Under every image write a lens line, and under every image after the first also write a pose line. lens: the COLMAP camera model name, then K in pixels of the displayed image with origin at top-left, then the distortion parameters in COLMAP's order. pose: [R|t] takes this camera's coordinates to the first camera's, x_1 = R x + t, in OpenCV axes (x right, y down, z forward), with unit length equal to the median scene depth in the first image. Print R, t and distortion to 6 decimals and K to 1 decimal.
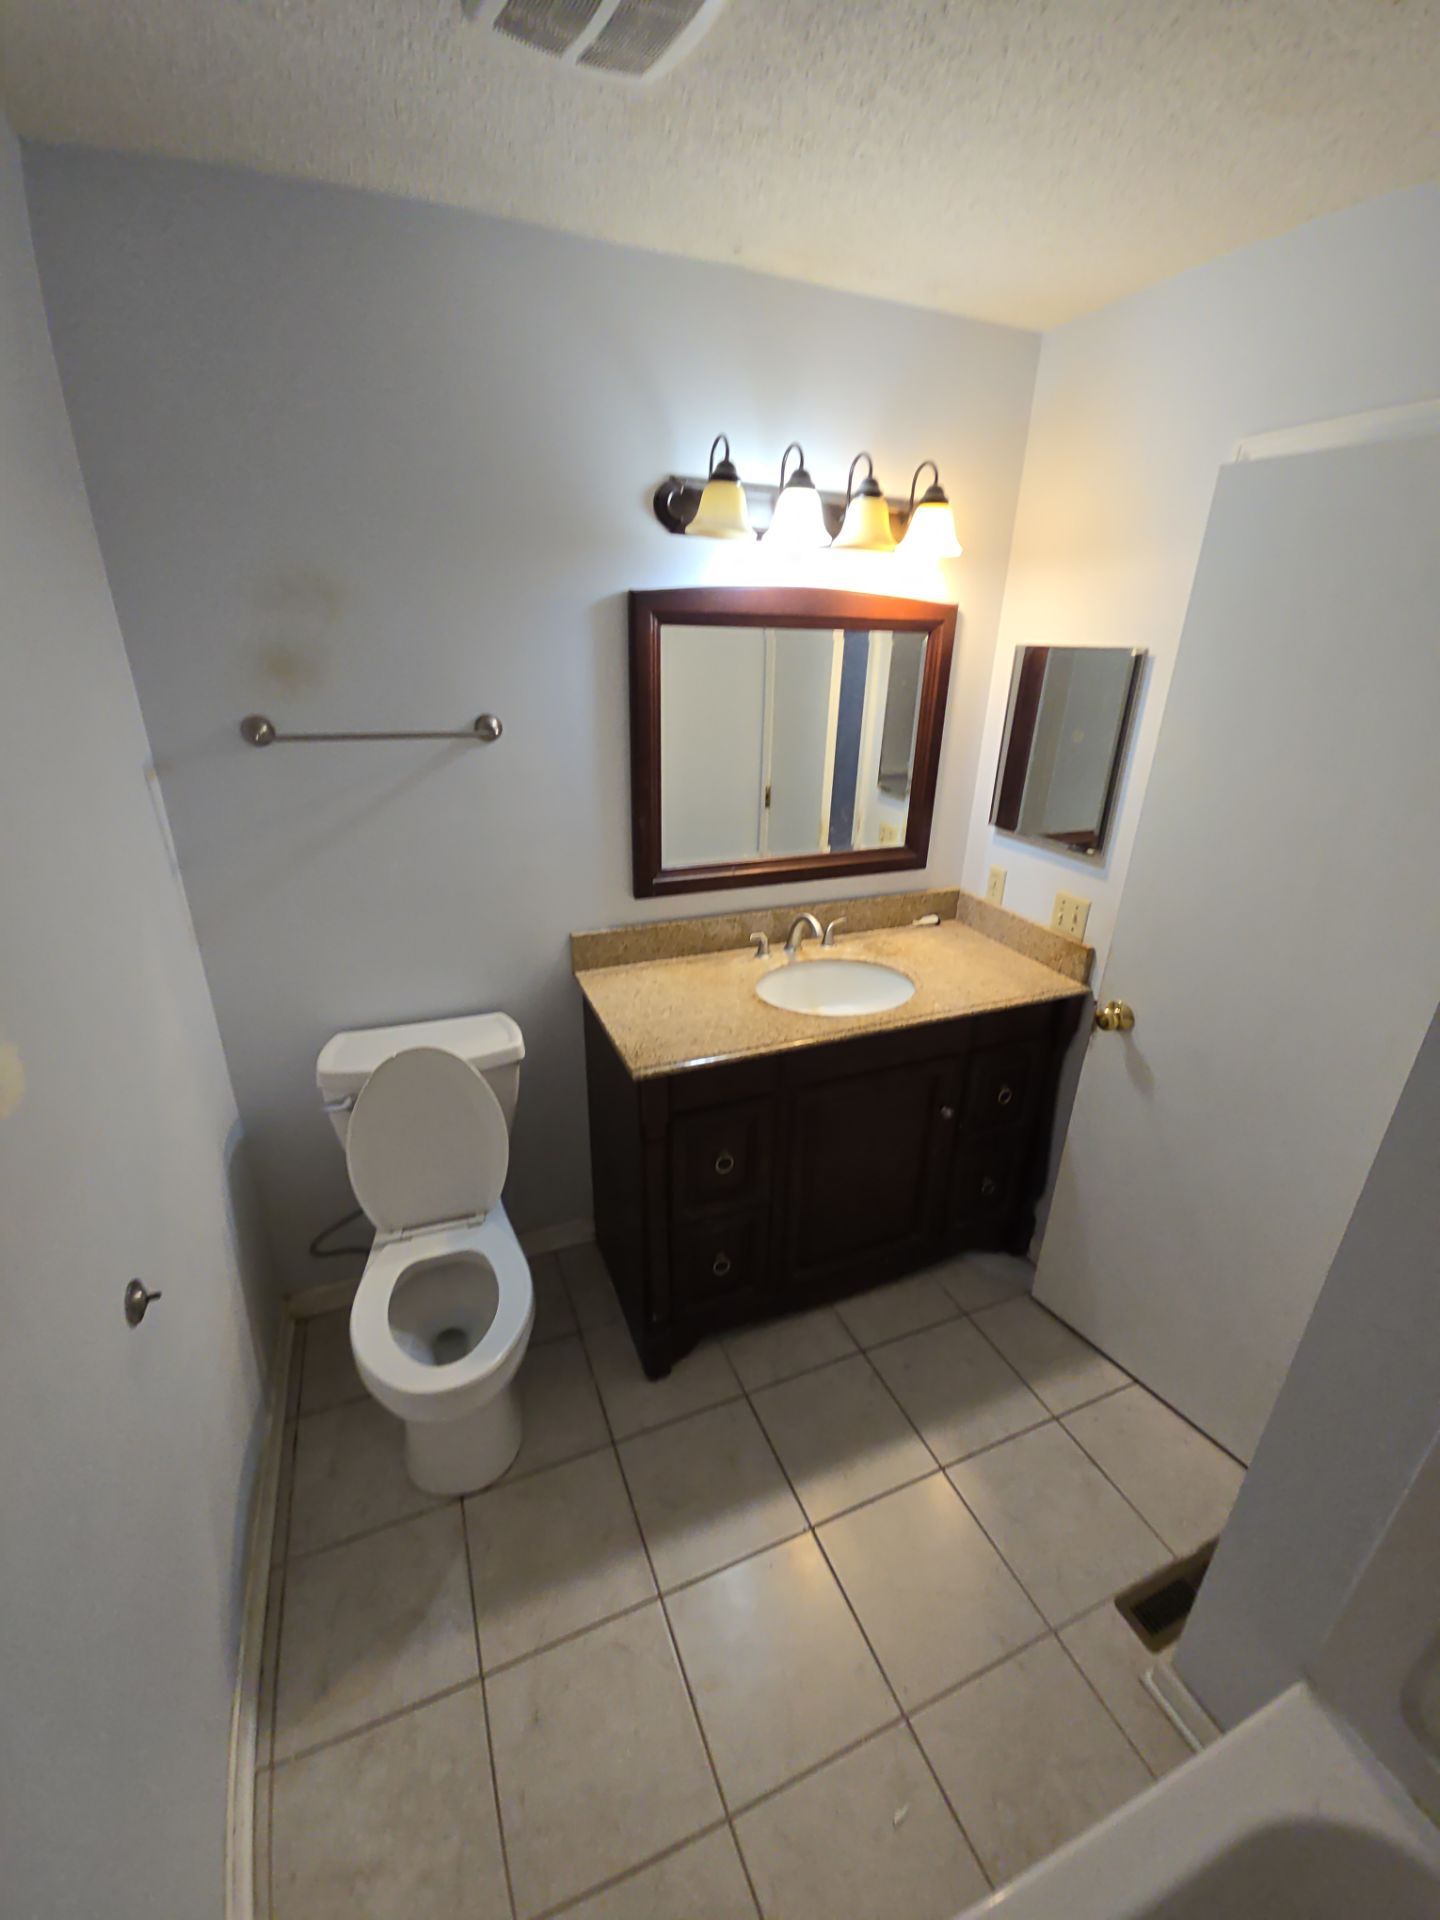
lens RADIAL K [[784.8, 0, 721.5], [0, 784.8, 948.6], [0, 0, 1]] dist [0.005478, -0.003773]
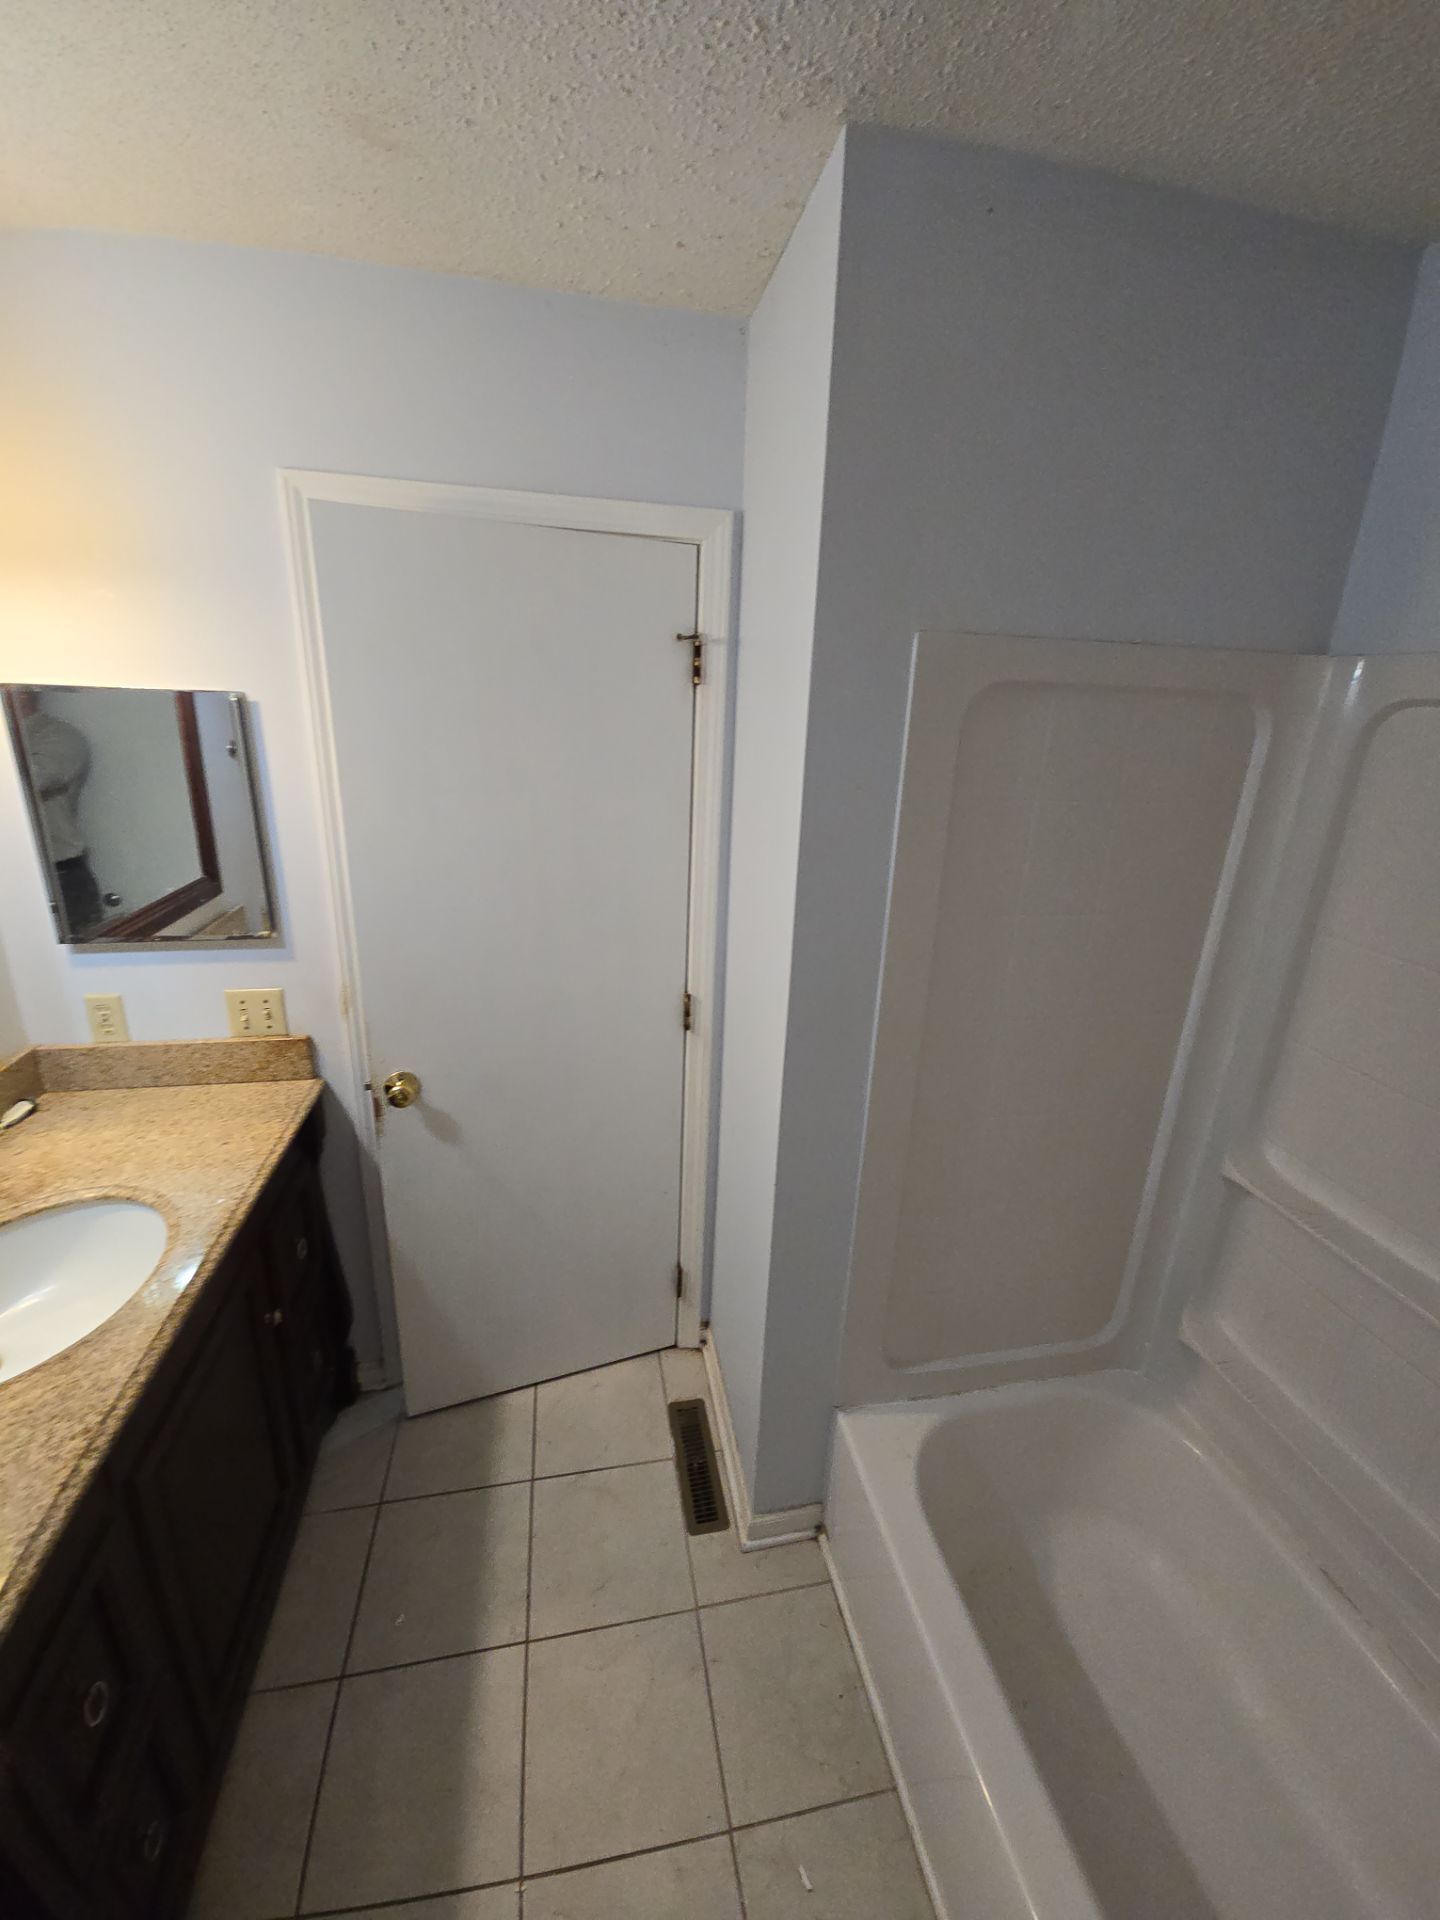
lens RADIAL K [[784.8, 0, 724.1], [0, 784.8, 954.1], [0, 0, 1]] dist [0.005478, -0.003773]
pose [[0.200627, -0.323893, 0.924577, -0.212690], [0.332728, 0.910194, 0.246655, -0.152023], [-0.921434, 0.258147, 0.290378, 0.330089]]
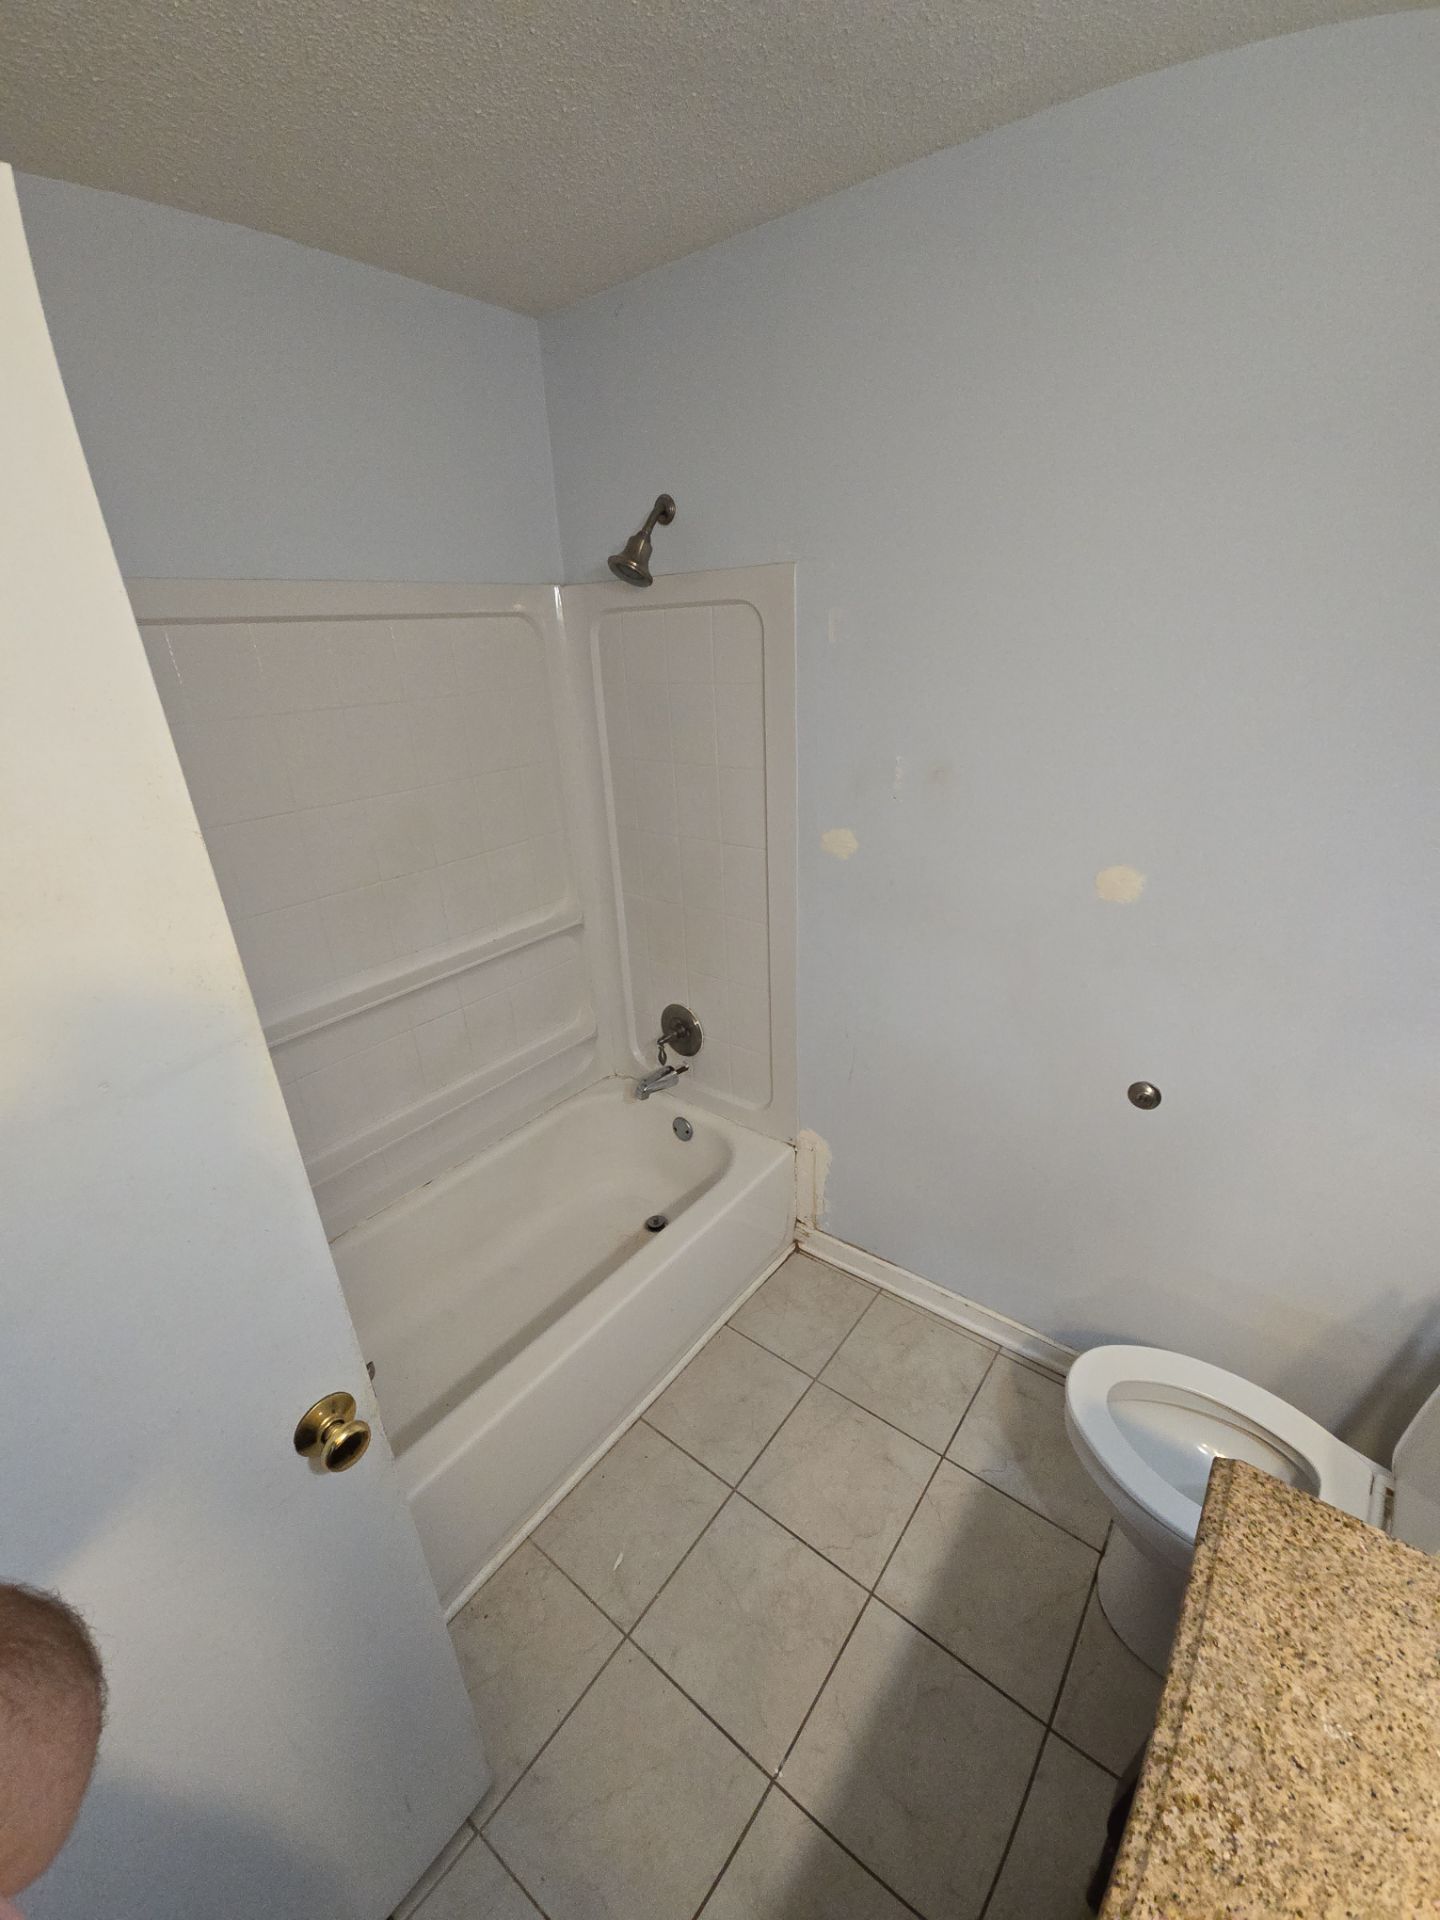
lens RADIAL K [[784.8, 0, 719.4], [0, 784.8, 954.2], [0, 0, 1]] dist [0.005478, -0.003773]
pose [[-0.875485, 0.200081, -0.439879, 0.294011], [-0.159539, 0.739553, 0.653918, -0.319467], [0.456150, 0.642673, -0.615547, 0.800221]]
